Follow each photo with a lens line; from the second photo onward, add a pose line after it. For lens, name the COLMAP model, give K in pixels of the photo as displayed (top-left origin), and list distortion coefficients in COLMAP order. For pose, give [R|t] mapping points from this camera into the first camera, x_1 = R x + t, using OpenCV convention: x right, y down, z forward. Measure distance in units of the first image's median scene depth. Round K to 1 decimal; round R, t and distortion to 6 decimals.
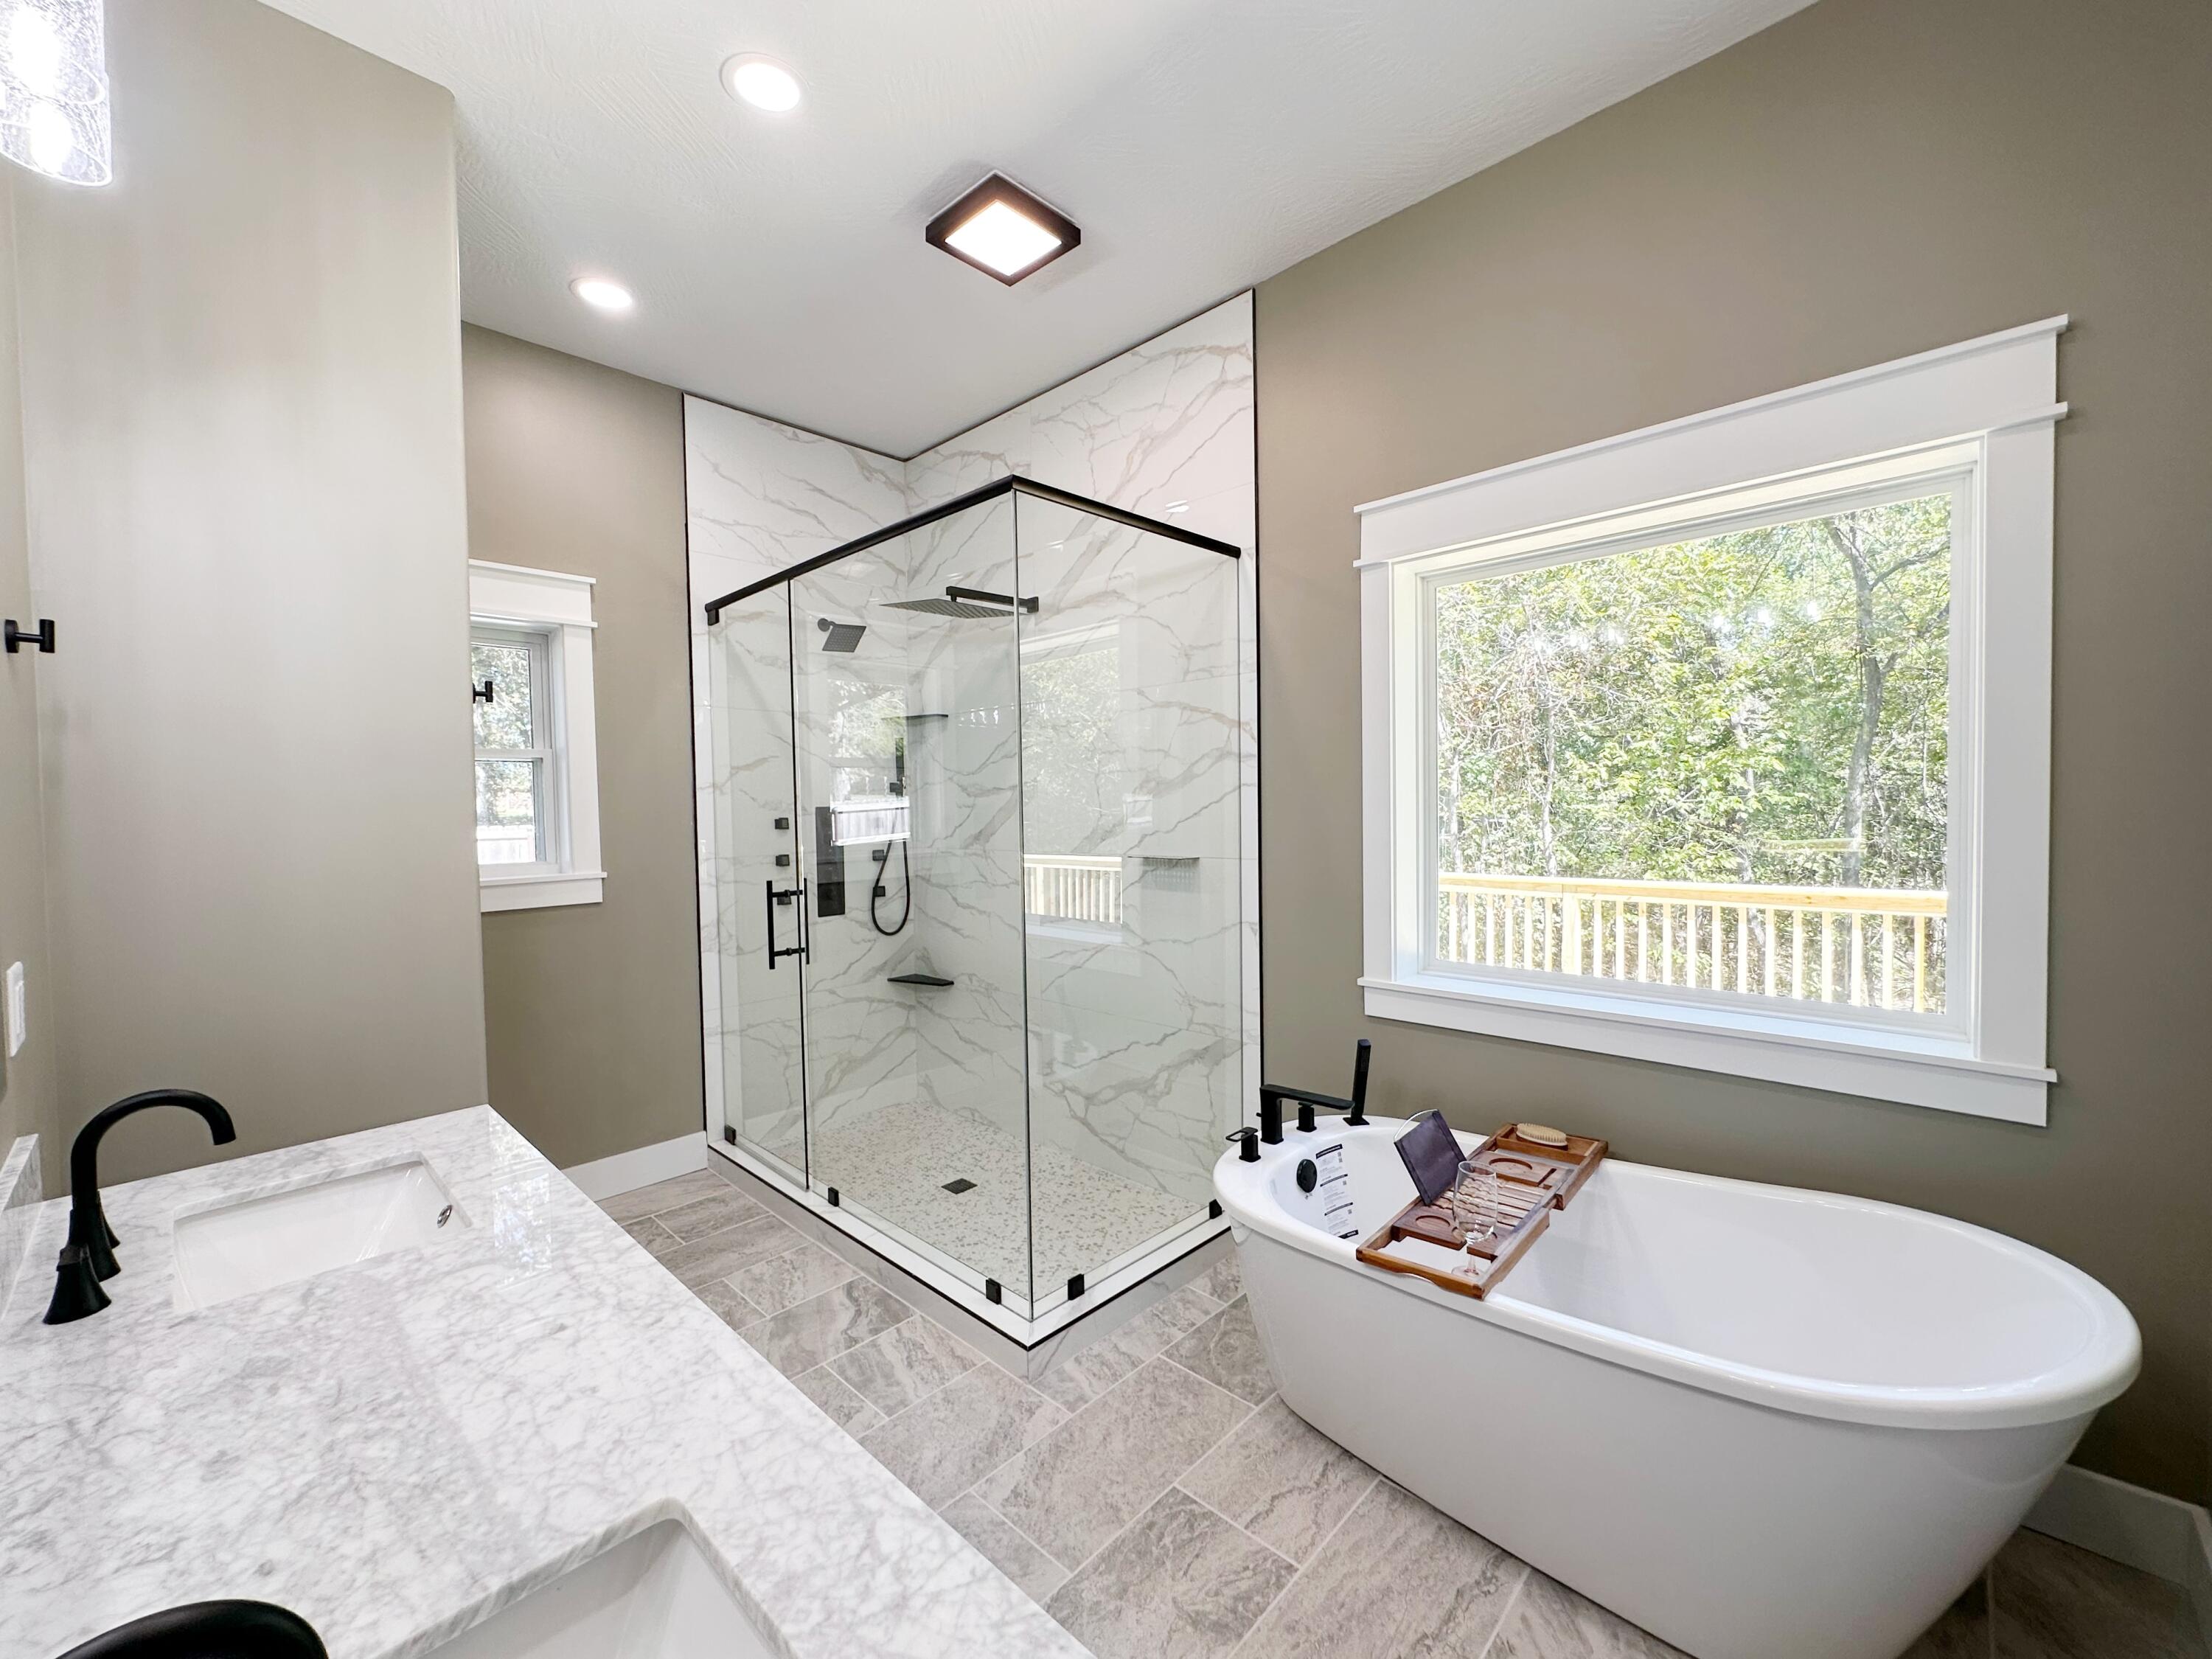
lens RADIAL K [[885.8, 0, 1102.1], [0, 885.8, 829.7], [0, 0, 1]] dist [-0.005580, 0.000764]
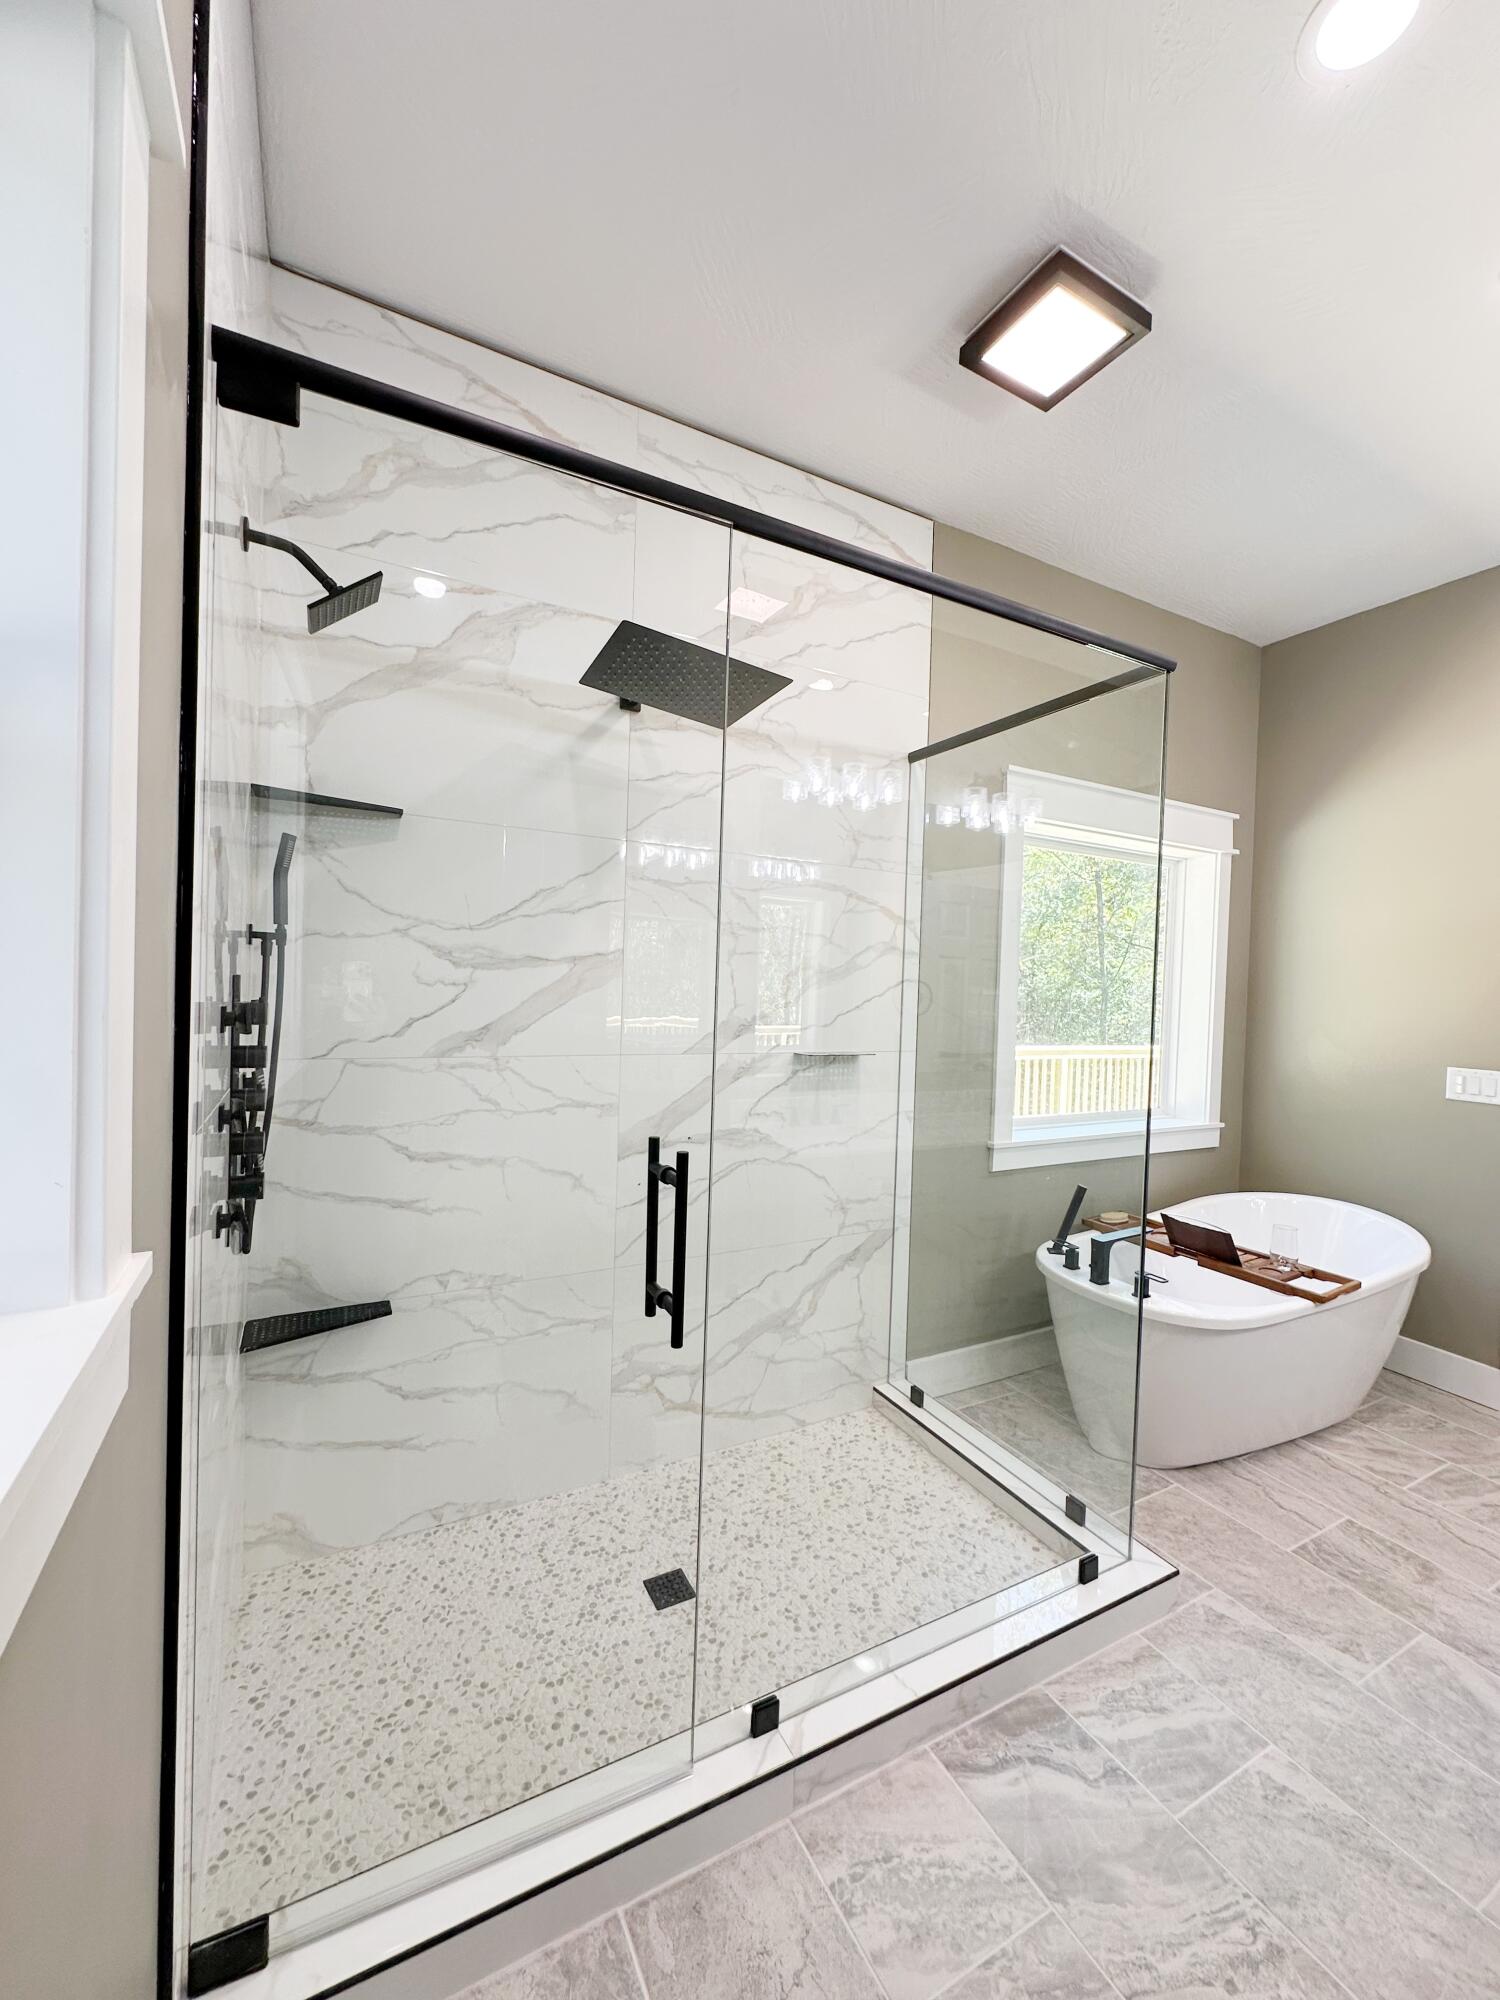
lens RADIAL K [[800.9, 0, 749.2], [0, 800.9, 1000.0], [0, 0, 1]] dist [-0.005580, 0.000764]
pose [[0.305982, 0.011023, 0.951973, -0.793915], [-0.009877, 0.999916, -0.008404, -0.017661], [-0.951986, -0.006831, 0.306065, 0.885950]]
